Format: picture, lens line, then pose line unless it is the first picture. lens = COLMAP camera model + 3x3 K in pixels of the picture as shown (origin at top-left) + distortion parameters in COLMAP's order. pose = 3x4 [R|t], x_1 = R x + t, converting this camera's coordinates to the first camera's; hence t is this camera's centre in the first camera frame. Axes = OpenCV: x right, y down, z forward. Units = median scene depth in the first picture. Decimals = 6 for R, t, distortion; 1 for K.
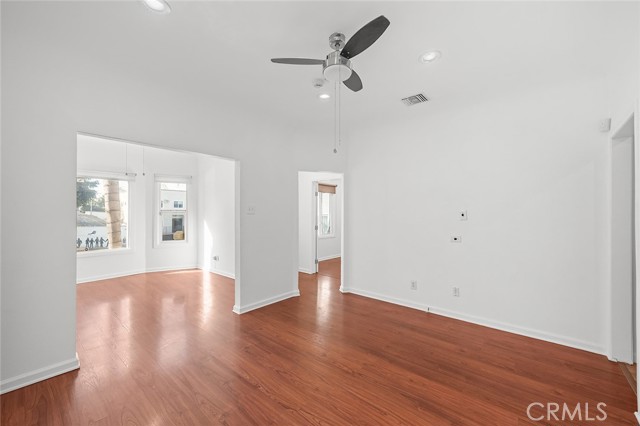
lens RADIAL K [[254.6, 0, 318.0], [0, 254.6, 214.8], [0, 0, 1]] dist [-0.000258, 0.000448]
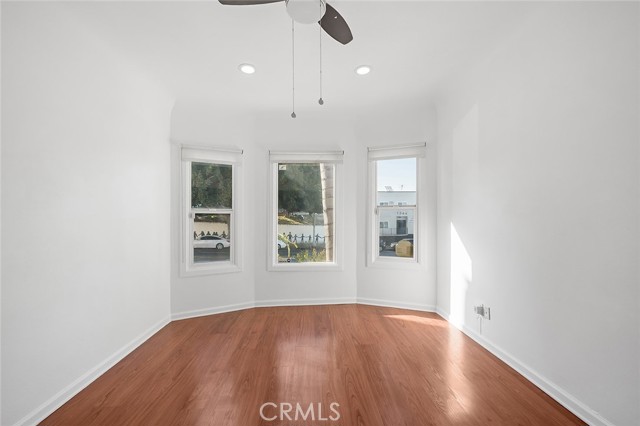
lens RADIAL K [[266.5, 0, 318.2], [0, 266.5, 216.0], [0, 0, 1]] dist [-0.008075, 0.003572]
pose [[0.691600, -0.000266, -0.722281, -0.249571], [-0.001156, 0.999998, -0.001476, 0.006475], [0.722280, 0.001855, 0.691598, 0.449993]]
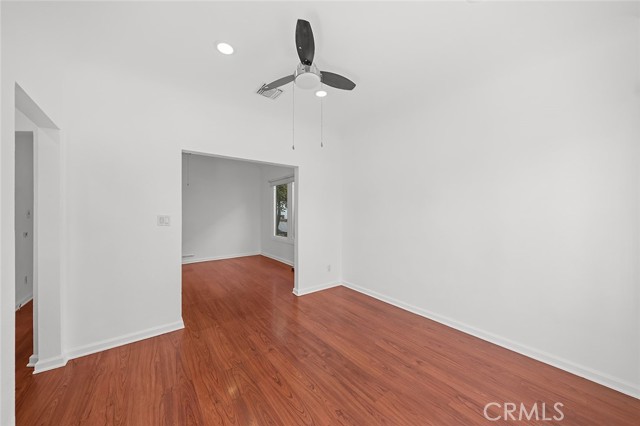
lens RADIAL K [[226.6, 0, 319.0], [0, 226.6, 213.2], [0, 0, 1]] dist [-0.015140, 0.000034]
pose [[-0.979523, -0.001154, 0.201328, -0.678262], [-0.000968, 0.999999, 0.001020, -0.003505], [-0.201329, 0.000804, -0.979523, 1.206212]]
